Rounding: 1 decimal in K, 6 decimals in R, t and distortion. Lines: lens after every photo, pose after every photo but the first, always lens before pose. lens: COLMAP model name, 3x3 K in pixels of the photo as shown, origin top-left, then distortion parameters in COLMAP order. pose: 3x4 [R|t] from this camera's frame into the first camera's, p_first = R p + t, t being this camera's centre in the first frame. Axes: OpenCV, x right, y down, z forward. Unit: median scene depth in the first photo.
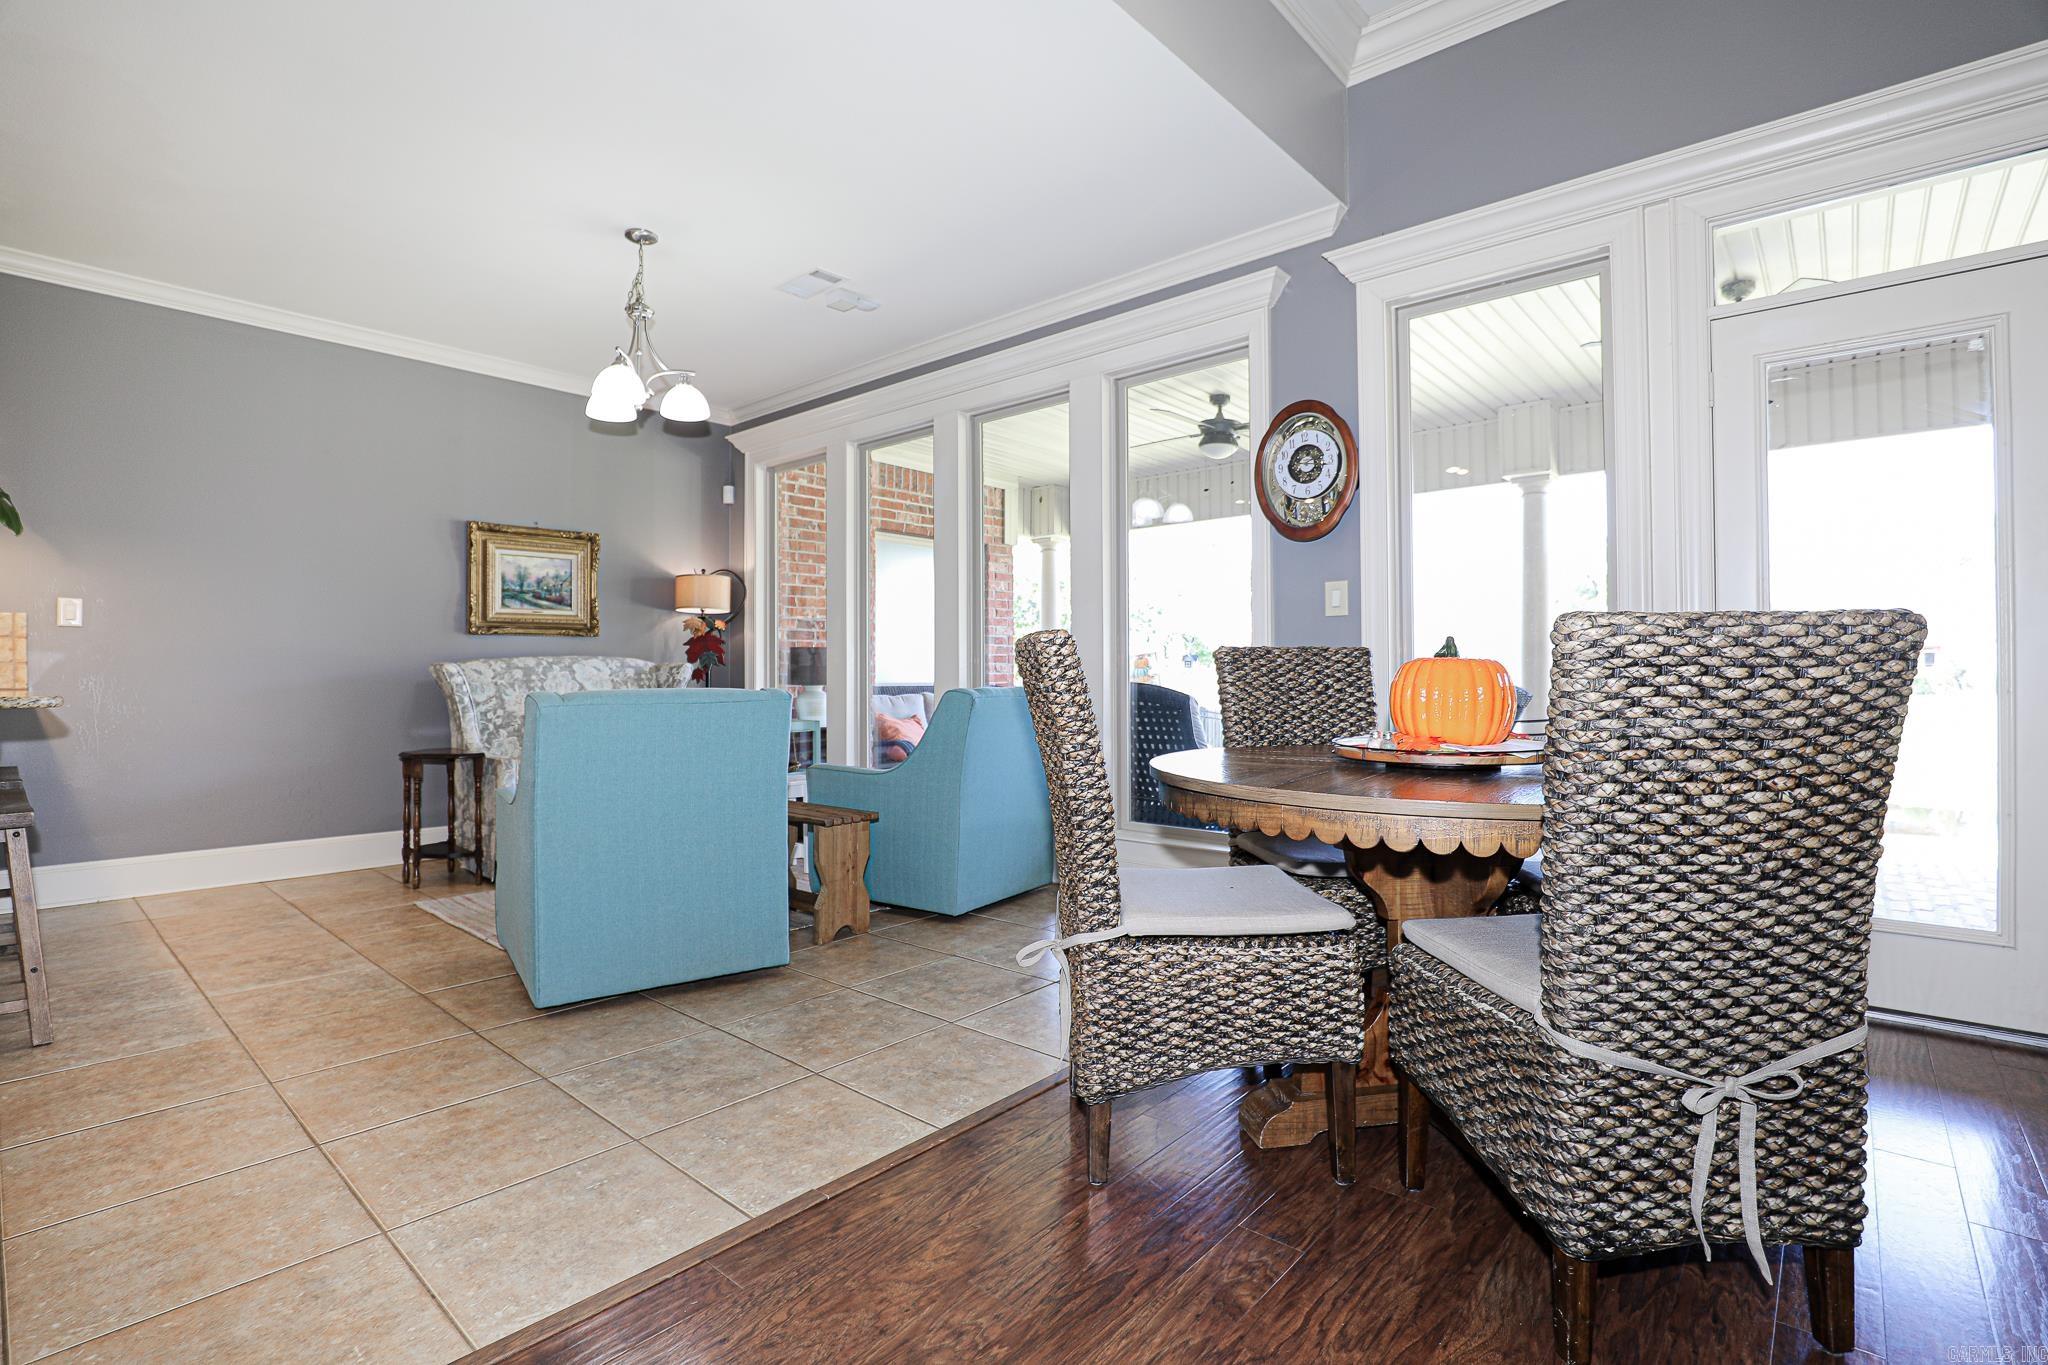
lens RADIAL K [[950.7, 0, 1024.0], [0, 950.7, 682.5], [0, 0, 1]] dist [-0.018319, -0.000368]
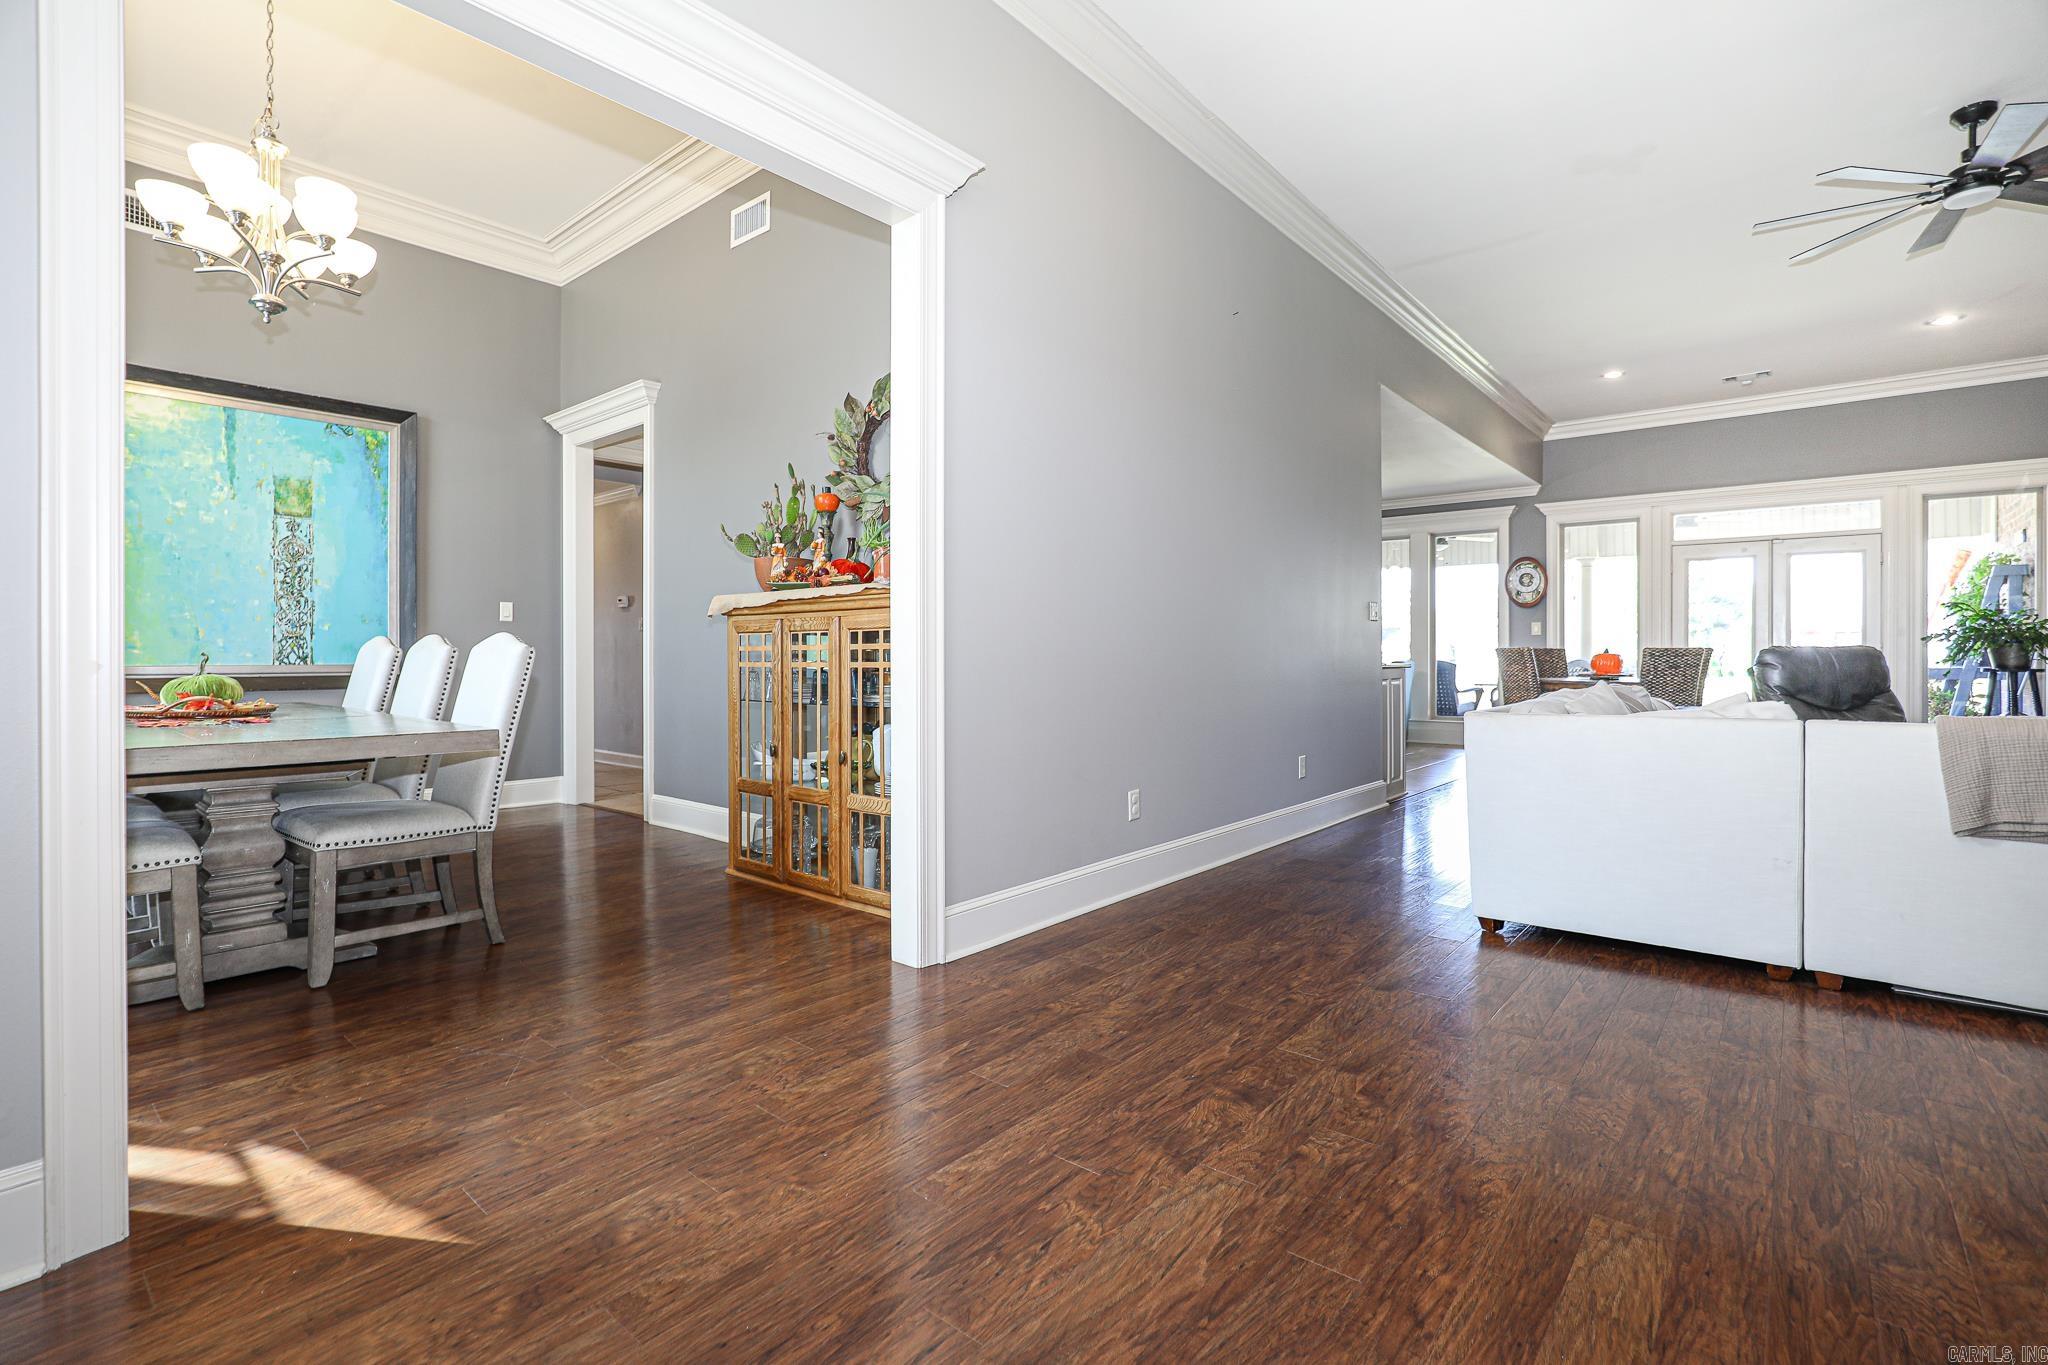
lens RADIAL K [[930.0, 0, 1024.0], [0, 930.0, 682.5], [0, 0, 1]] dist [-0.040532, 0.000069]
pose [[0.999909, 0.003524, 0.013058, -0.816212], [-0.003803, 0.999762, 0.021462, 0.010843], [-0.012979, -0.021510, 0.999684, -1.129340]]
